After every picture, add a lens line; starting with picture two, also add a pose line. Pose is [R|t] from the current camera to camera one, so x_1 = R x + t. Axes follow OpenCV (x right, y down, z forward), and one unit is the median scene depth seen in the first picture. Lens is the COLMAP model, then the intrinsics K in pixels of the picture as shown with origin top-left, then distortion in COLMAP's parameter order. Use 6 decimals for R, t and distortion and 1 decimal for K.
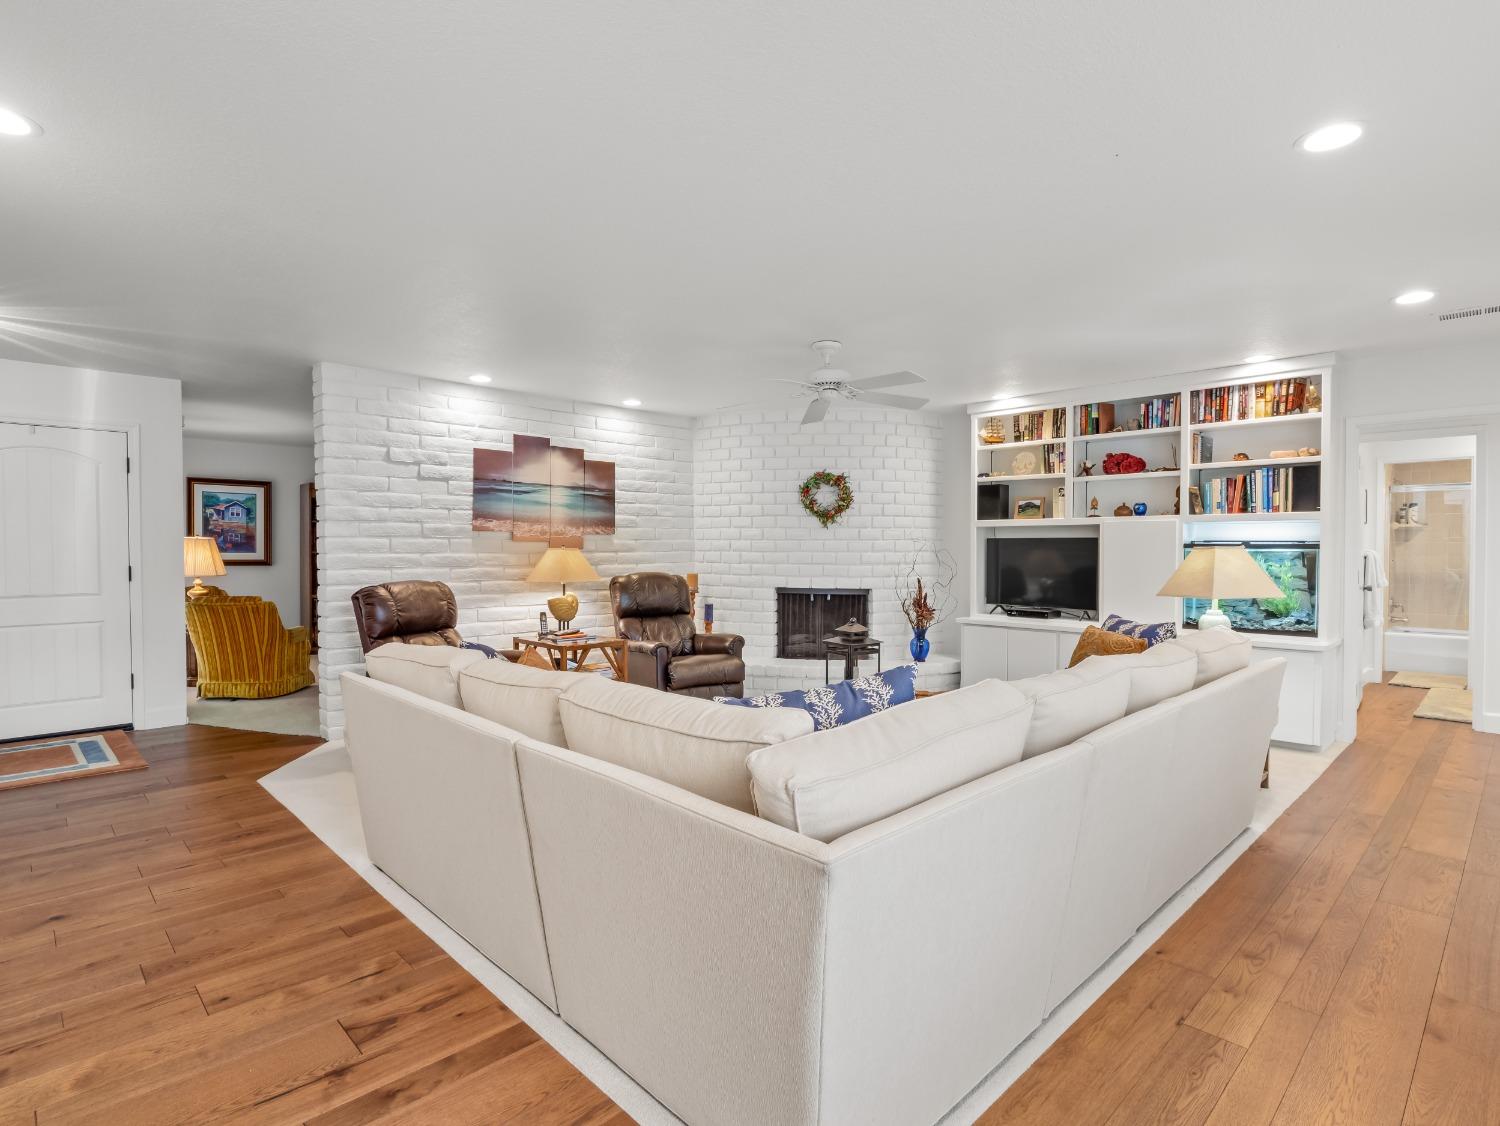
lens RADIAL K [[750.0, 0, 753.2], [0, 750.0, 566.5], [0, 0, 1]] dist [0.002408, 0.001509]
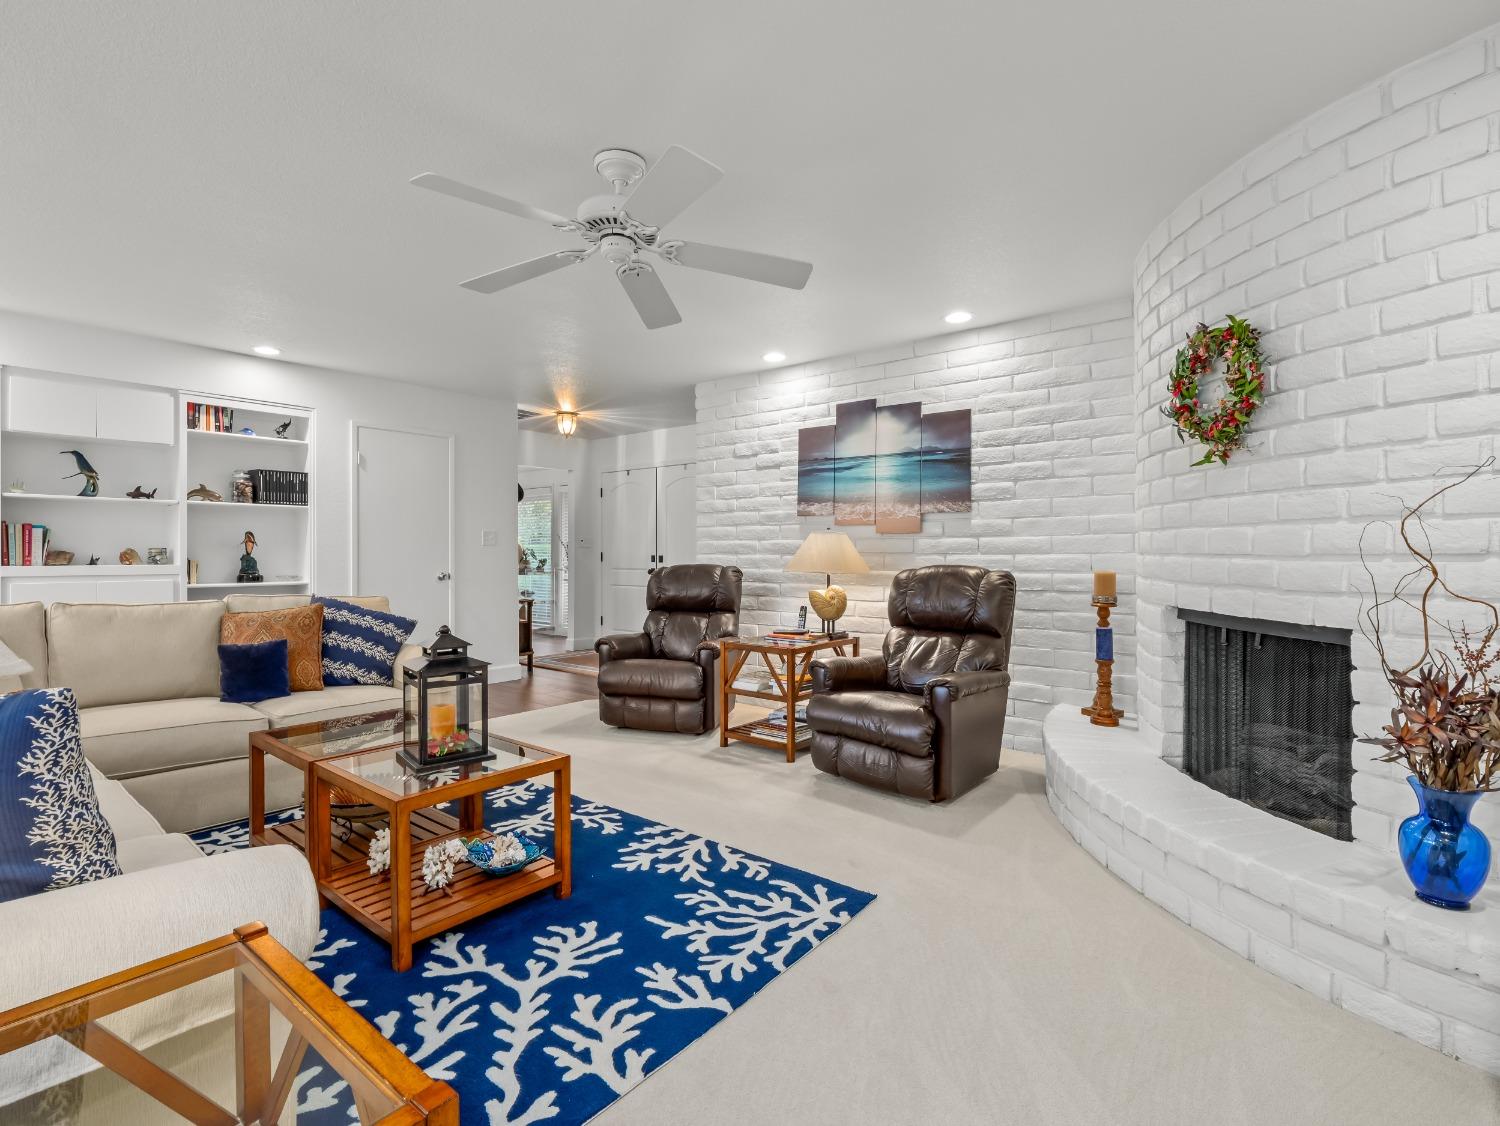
lens RADIAL K [[724.4, 0, 738.5], [0, 724.4, 551.8], [0, 0, 1]] dist [-0.000404, -0.003091]
pose [[0.109437, -0.001934, -0.993992, 0.500865], [-0.025169, 0.999672, -0.004716, 0.003784], [0.993675, 0.025534, 0.109352, 0.775458]]
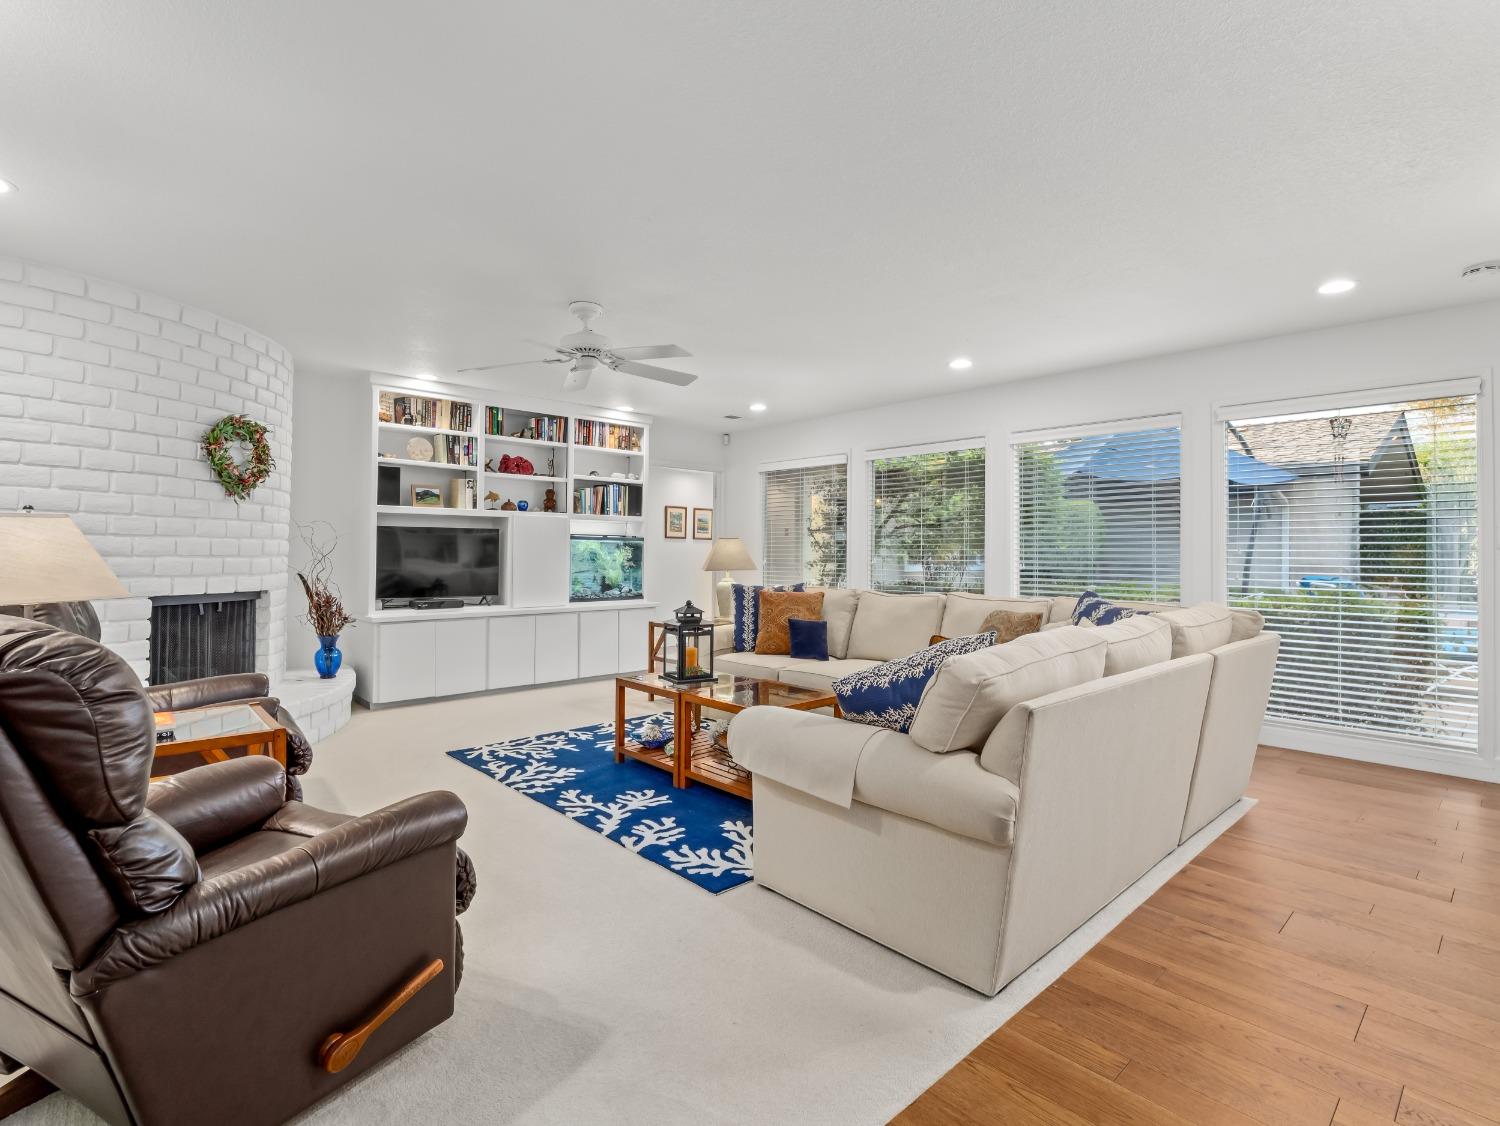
lens RADIAL K [[724.4, 0, 718.5], [0, 724.4, 551.4], [0, 0, 1]] dist [-0.000404, -0.003091]
pose [[0.068697, 0.002552, 0.997634, -0.565642], [0.026673, 0.999635, -0.004394, 0.007635], [-0.997281, 0.026911, 0.068604, 0.586954]]
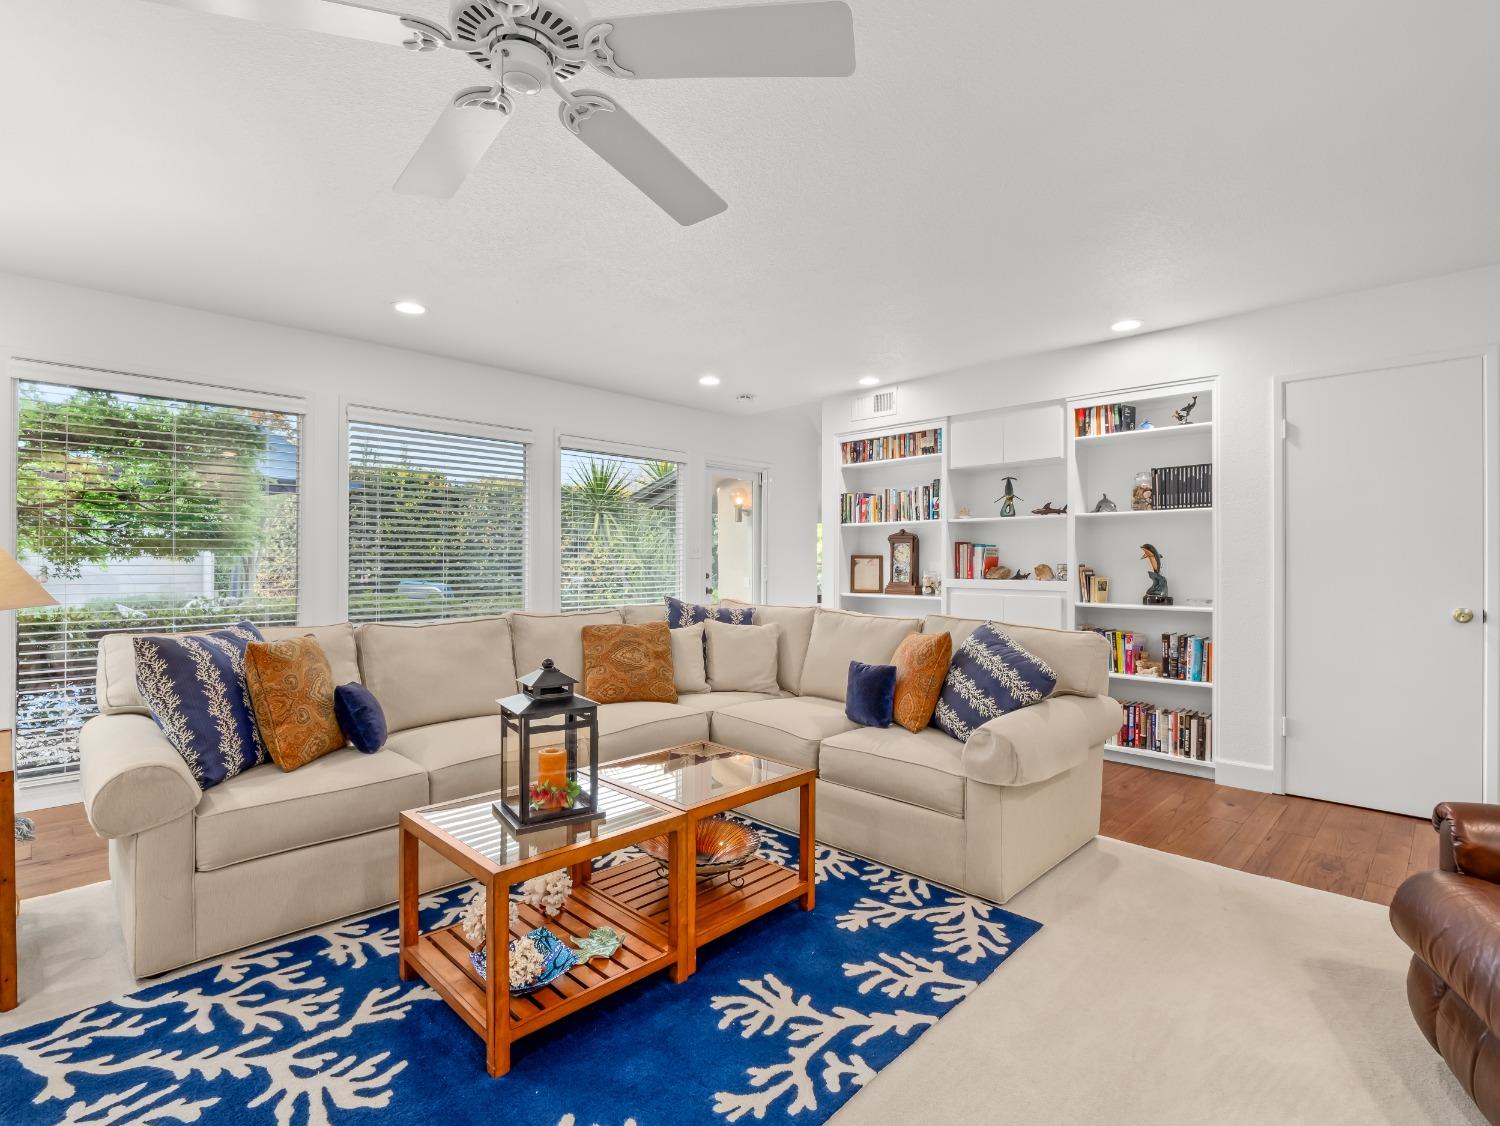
lens RADIAL K [[724.4, 0, 746.7], [0, 724.4, 554.4], [0, 0, 1]] dist [-0.000404, -0.003091]
pose [[-0.999958, -0.001505, -0.009025, -0.002337], [-0.001620, 0.999917, 0.012746, -0.007446], [0.009005, 0.012760, -0.999878, 1.004686]]
